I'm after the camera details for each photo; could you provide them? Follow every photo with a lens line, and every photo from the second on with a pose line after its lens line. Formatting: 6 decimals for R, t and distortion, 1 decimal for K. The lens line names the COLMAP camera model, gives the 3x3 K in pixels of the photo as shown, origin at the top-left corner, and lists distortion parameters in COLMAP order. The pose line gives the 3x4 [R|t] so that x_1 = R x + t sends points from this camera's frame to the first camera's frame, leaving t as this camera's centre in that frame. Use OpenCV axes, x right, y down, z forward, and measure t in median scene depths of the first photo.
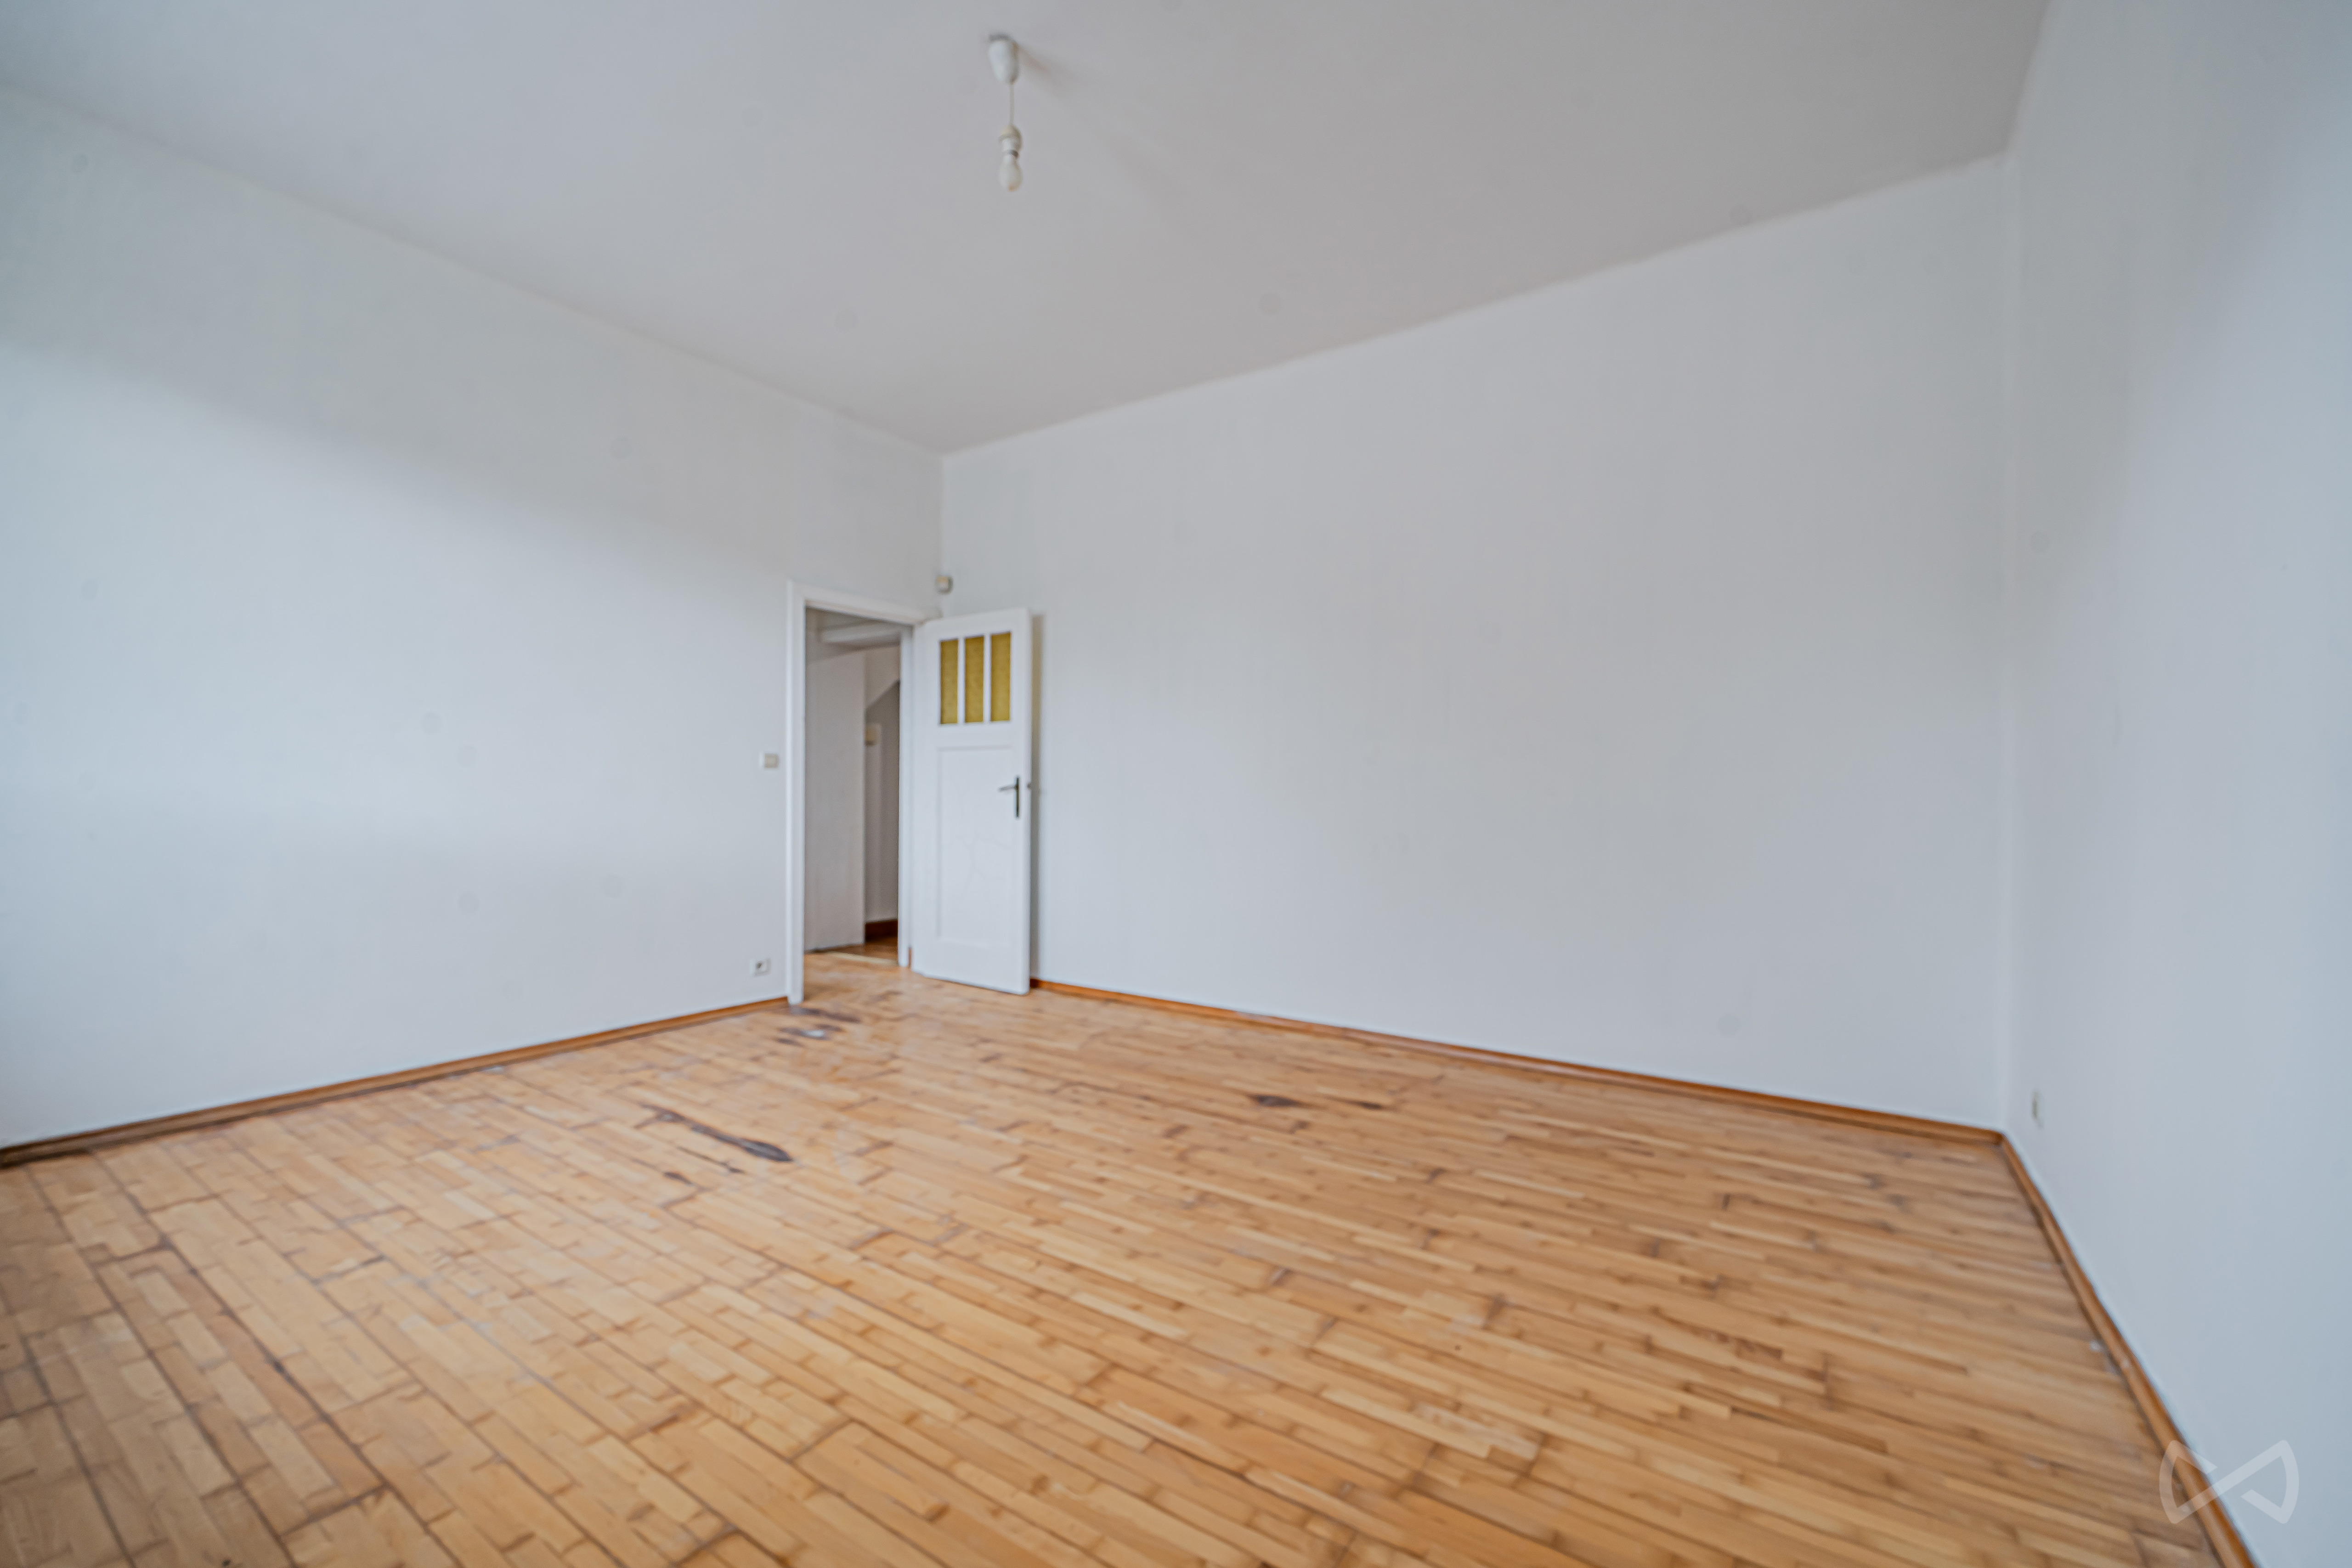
lens RADIAL K [[931.7, 0, 1179.3], [0, 931.7, 785.6], [0, 0, 1]] dist [-0.001518, -0.000092]
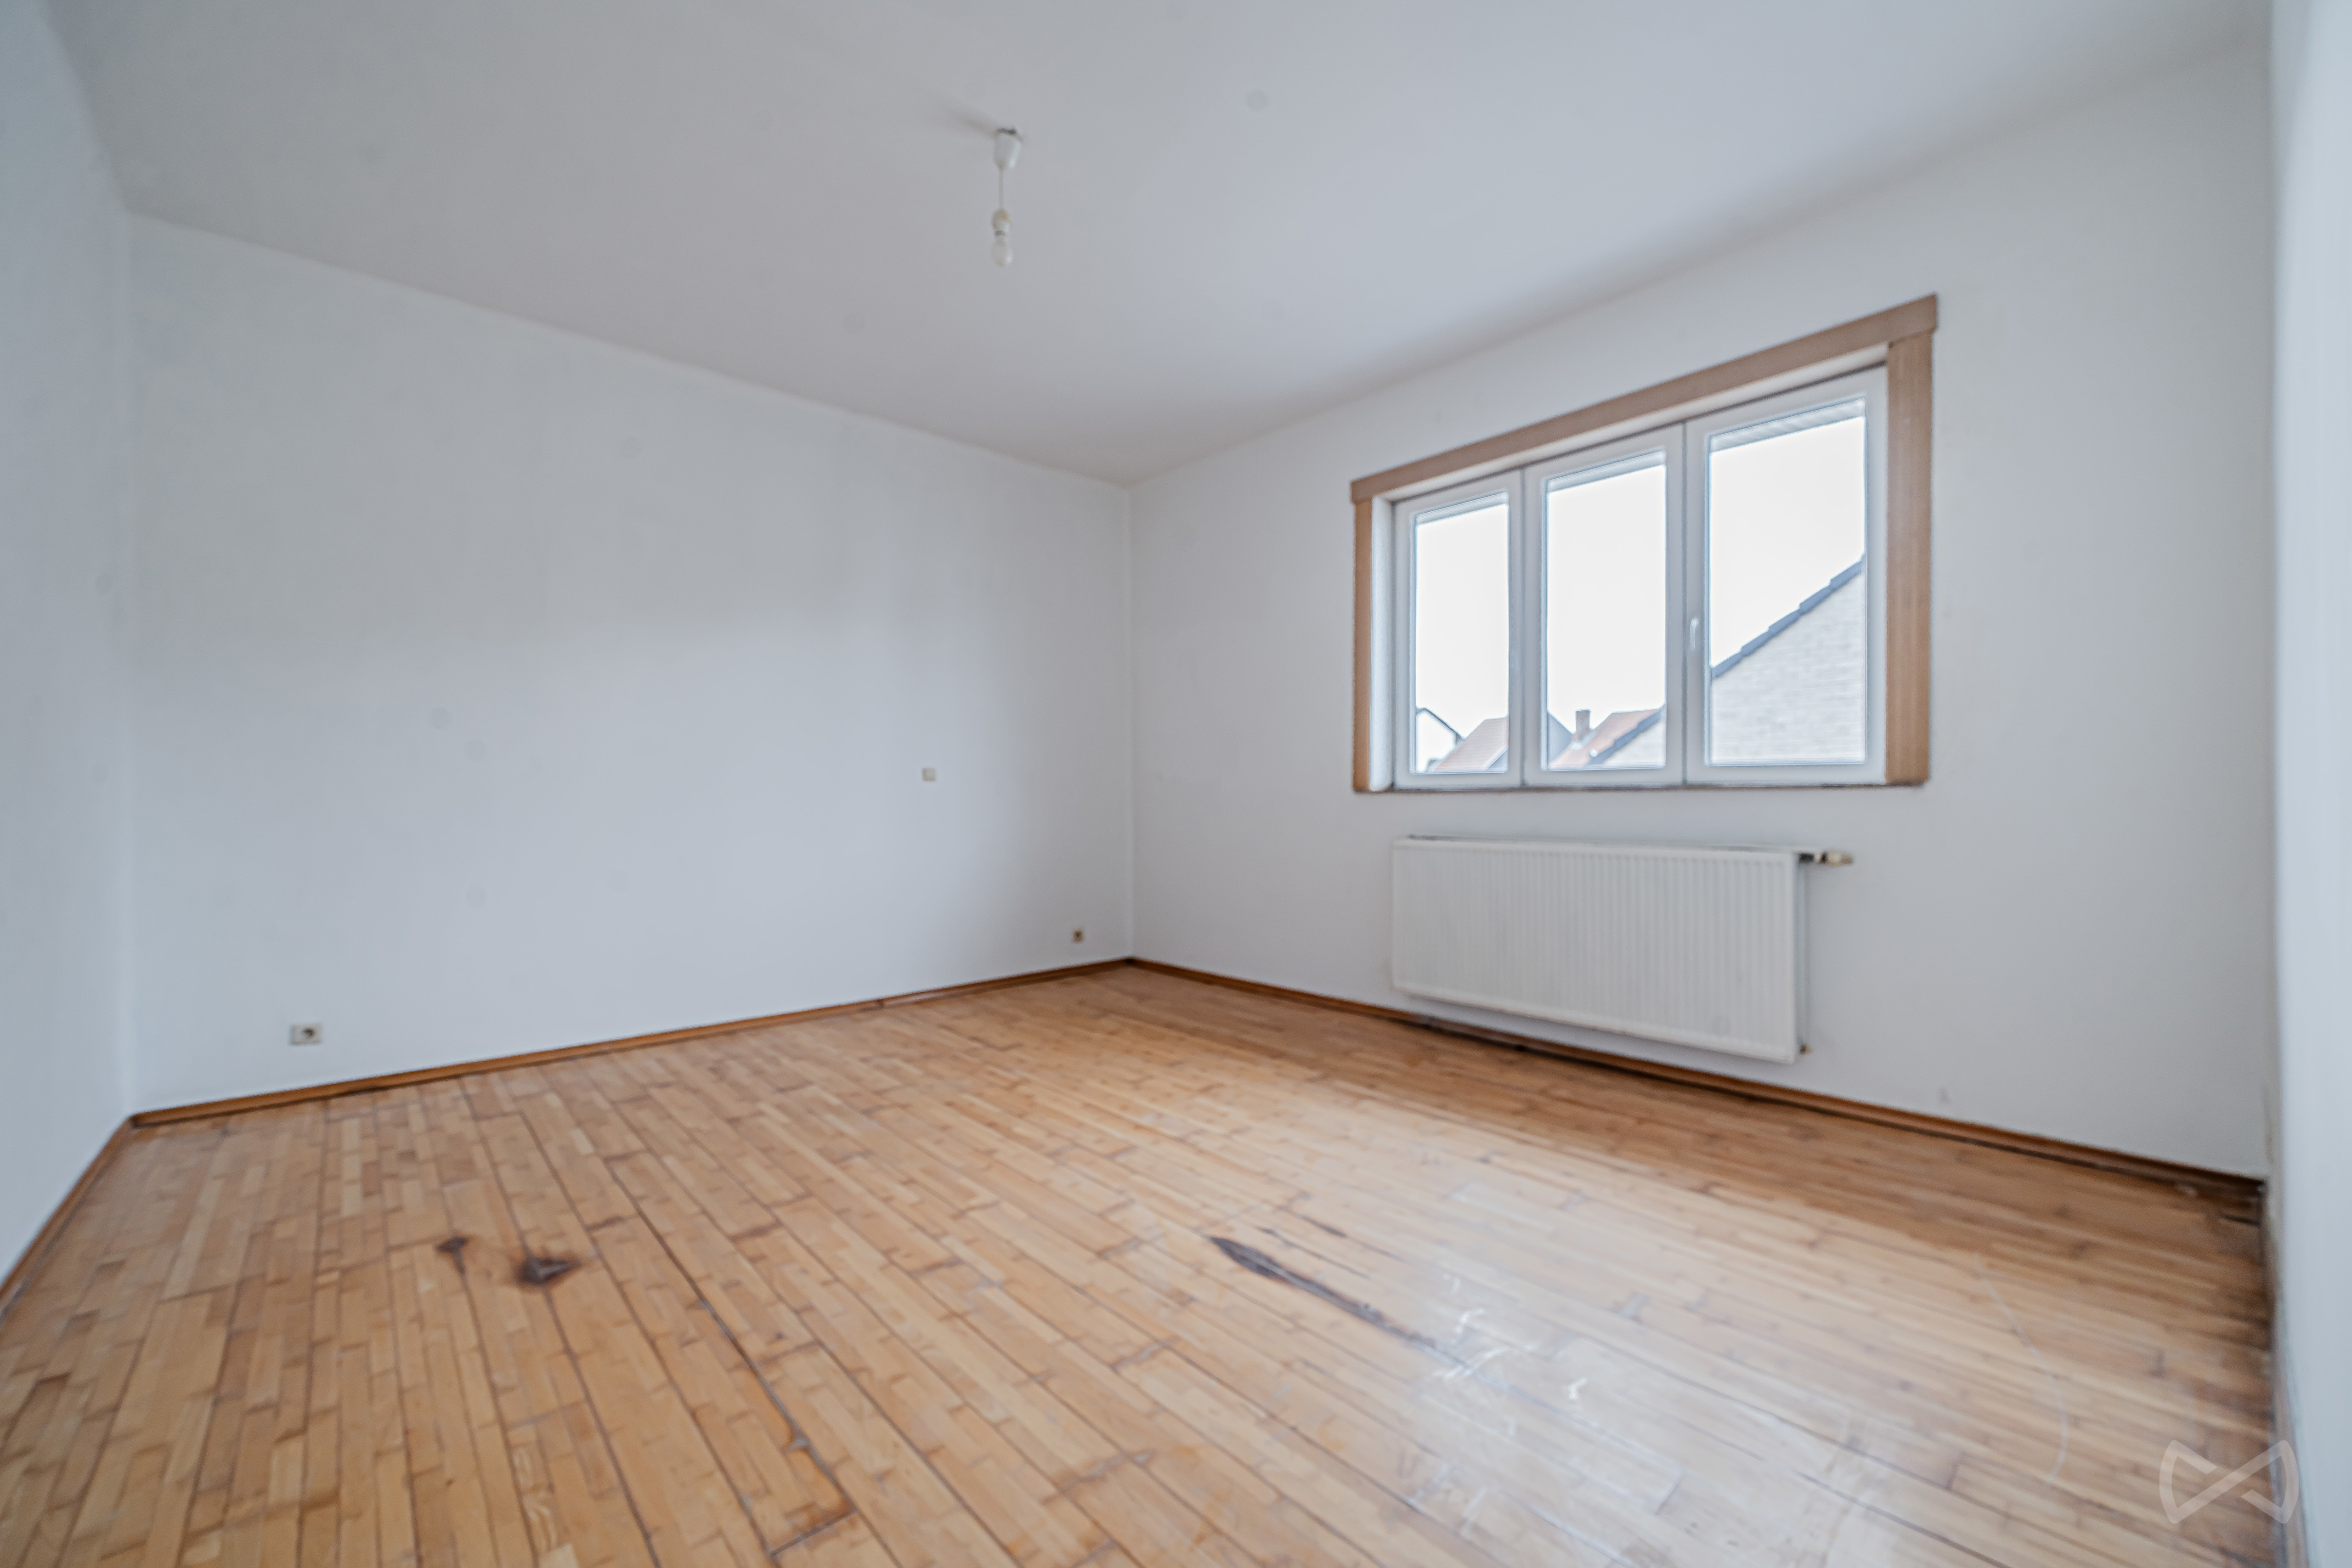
lens RADIAL K [[931.9, 0, 1179.4], [0, 931.9, 801.9], [0, 0, 1]] dist [-0.001518, -0.000092]
pose [[-0.968128, -0.000884, 0.250455, -0.639407], [-0.001303, 0.999998, -0.001508, 0.007473], [-0.250453, -0.001786, -0.968127, 1.949726]]
